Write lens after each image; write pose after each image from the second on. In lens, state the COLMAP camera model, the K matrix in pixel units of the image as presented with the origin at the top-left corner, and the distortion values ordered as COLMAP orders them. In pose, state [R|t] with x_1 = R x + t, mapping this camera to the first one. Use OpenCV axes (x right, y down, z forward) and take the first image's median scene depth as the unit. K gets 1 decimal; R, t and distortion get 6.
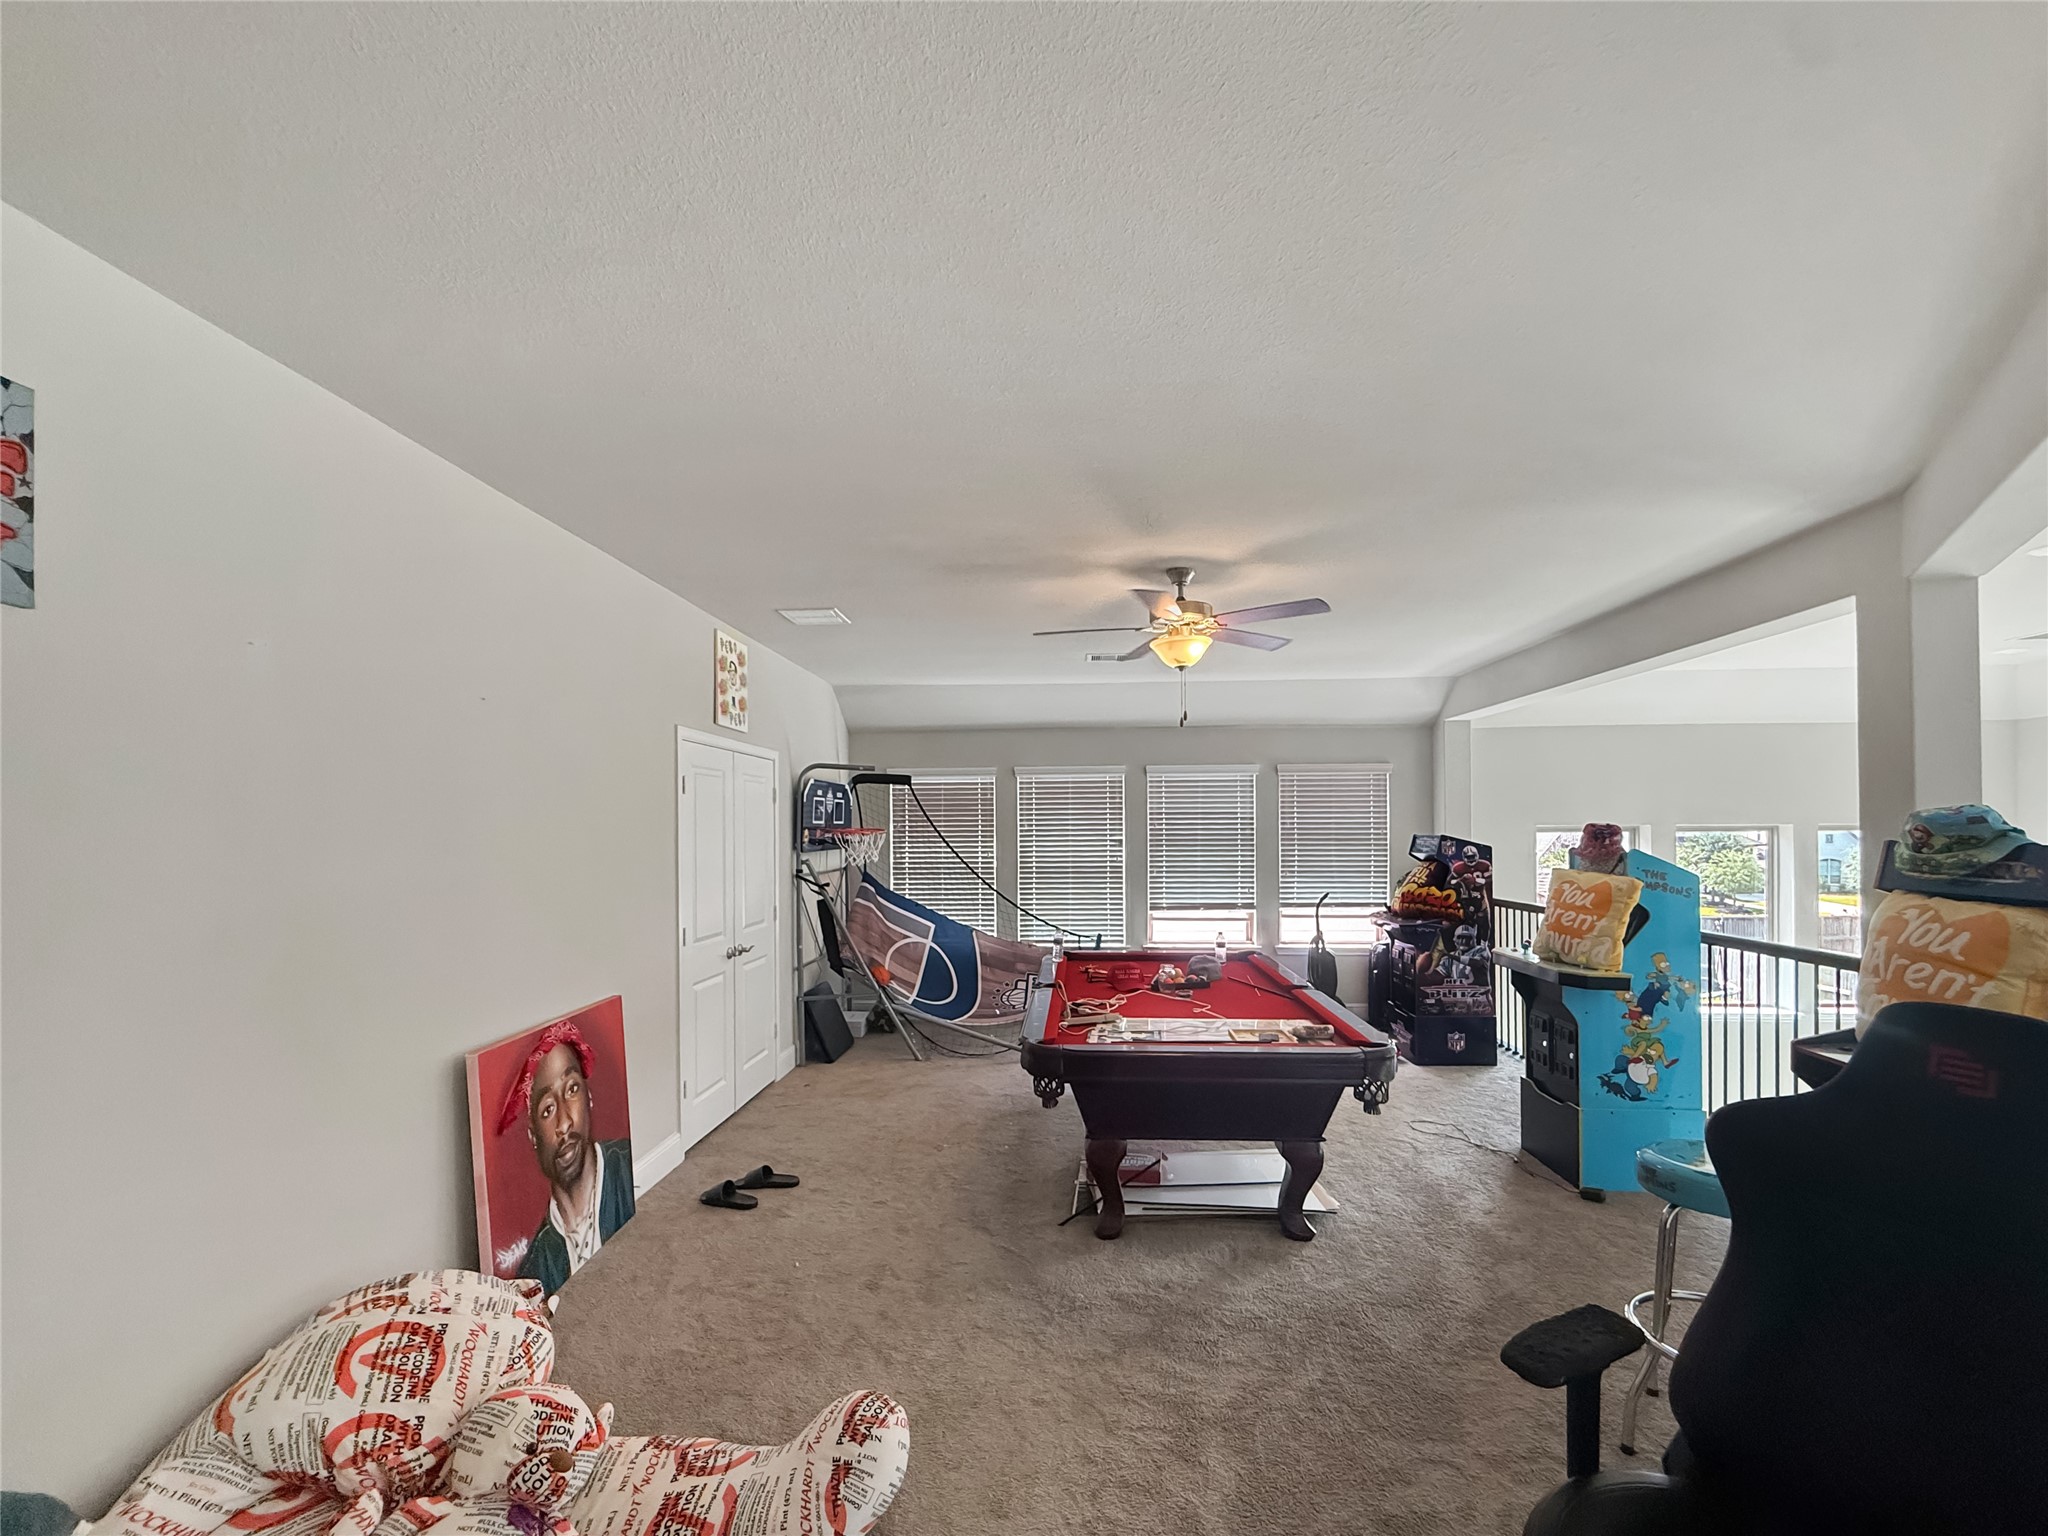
lens RADIAL K [[853.7, 0, 1023.6], [0, 853.7, 845.1], [0, 0, 1]] dist [0.000978, -0.000365]
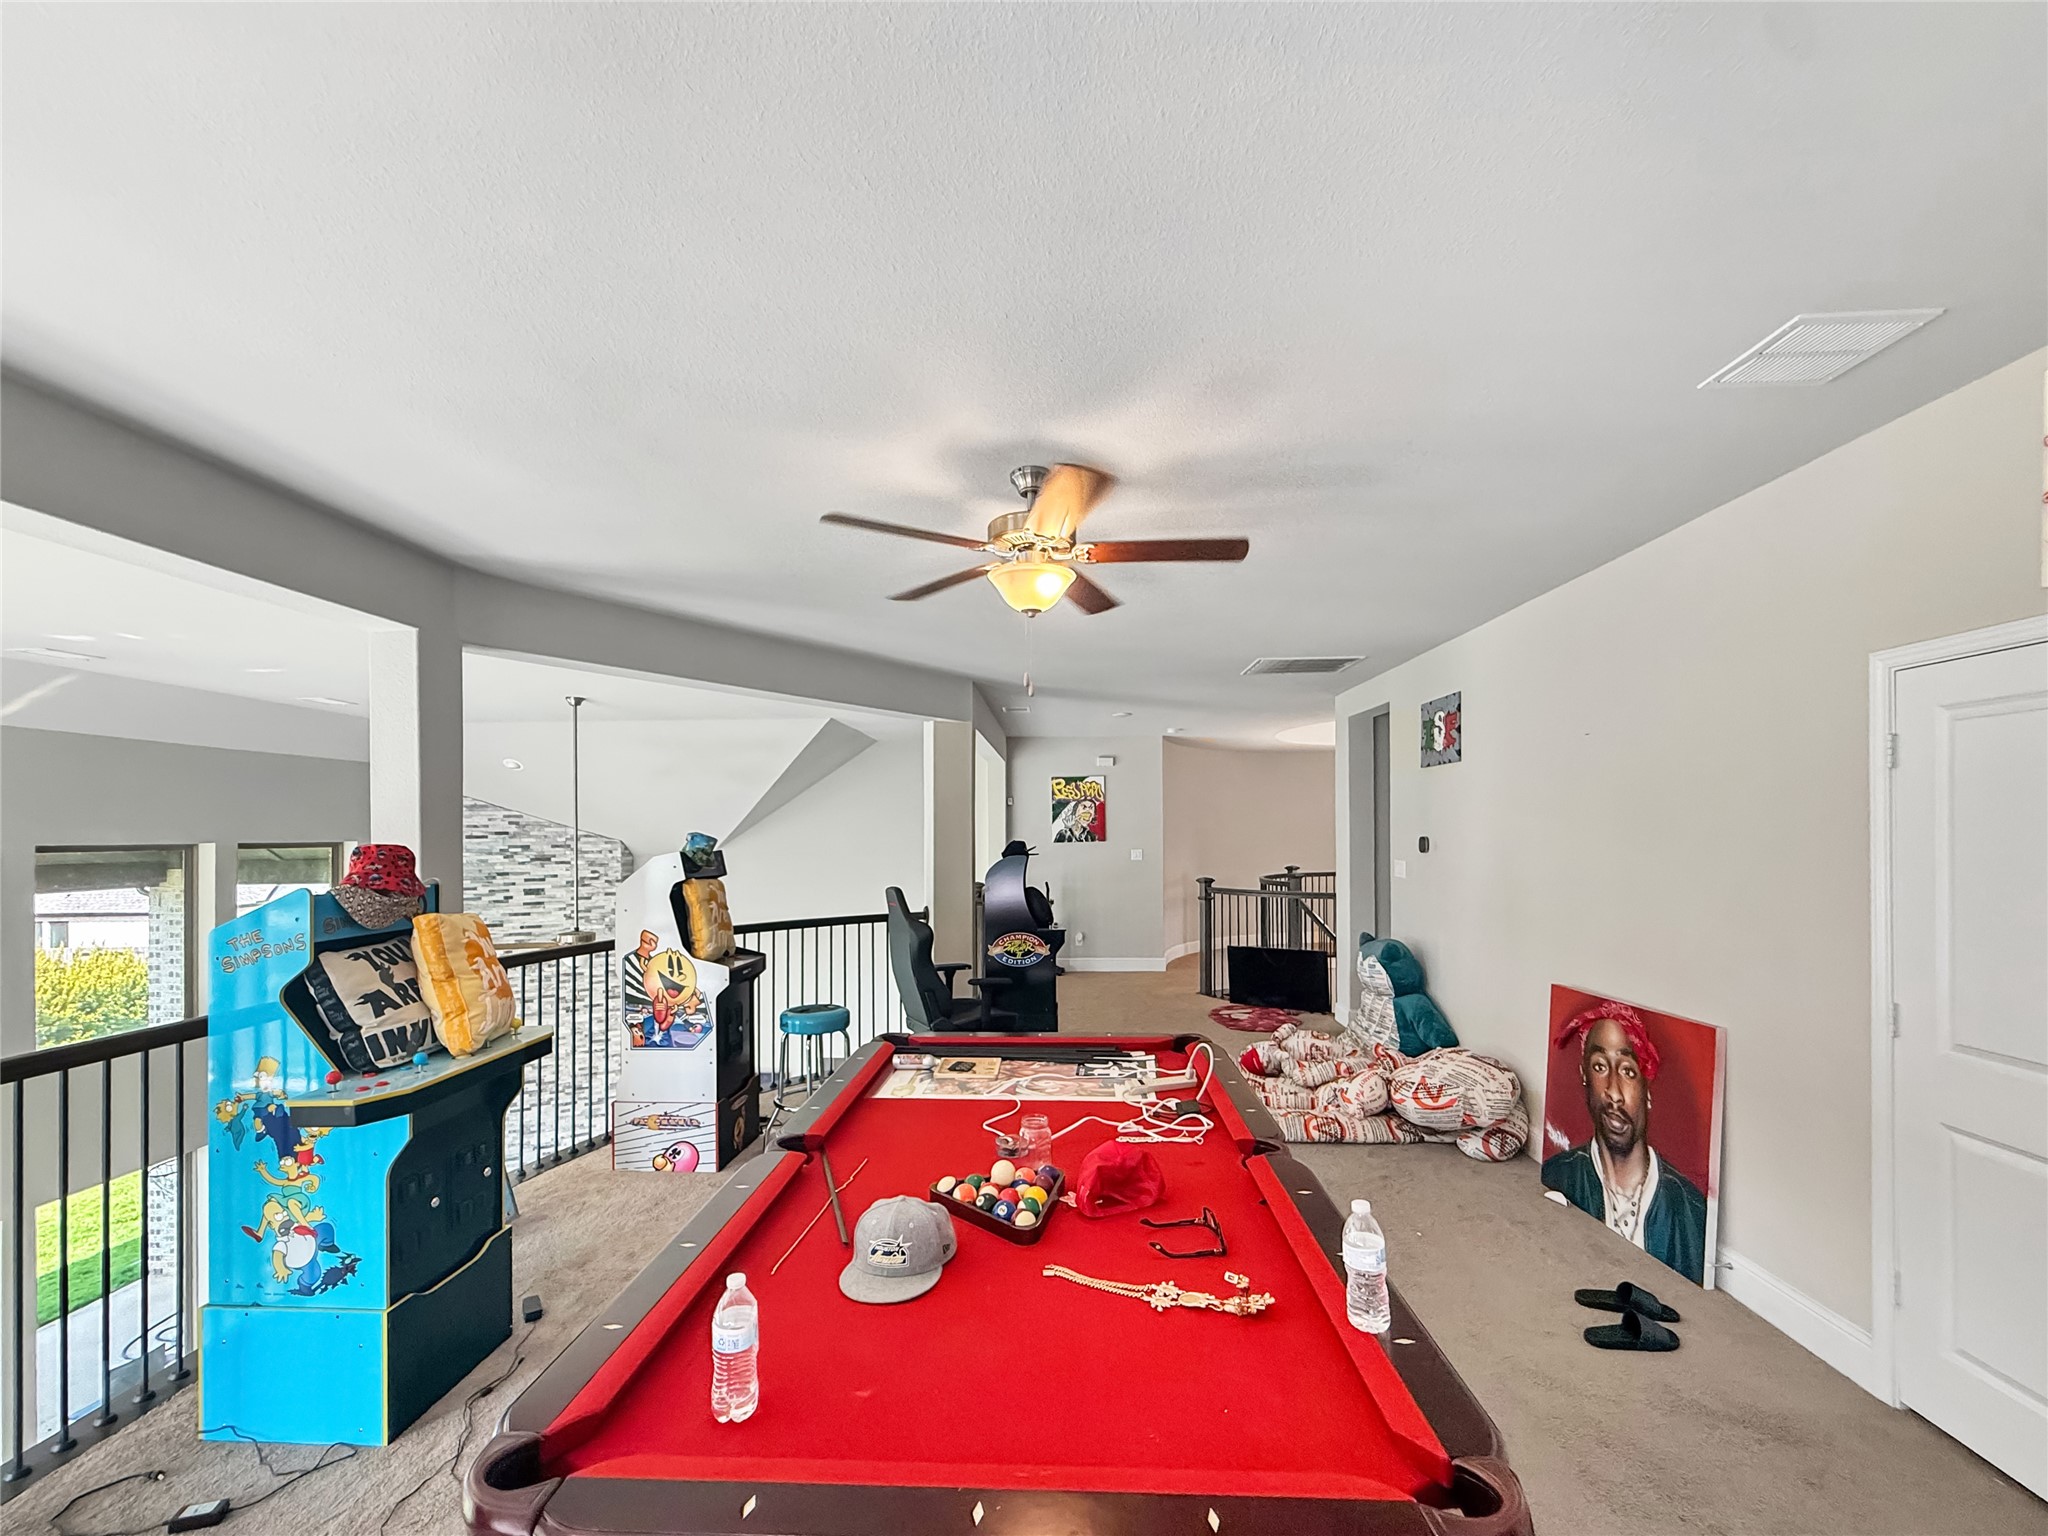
lens RADIAL K [[853.7, 0, 1023.6], [0, 853.7, 845.1], [0, 0, 1]] dist [0.000978, -0.000365]
pose [[-0.999739, 0.017442, -0.014739, 0.249631], [0.017032, 0.999478, 0.027469, -0.043346], [0.015210, 0.027210, -0.999514, 2.092422]]
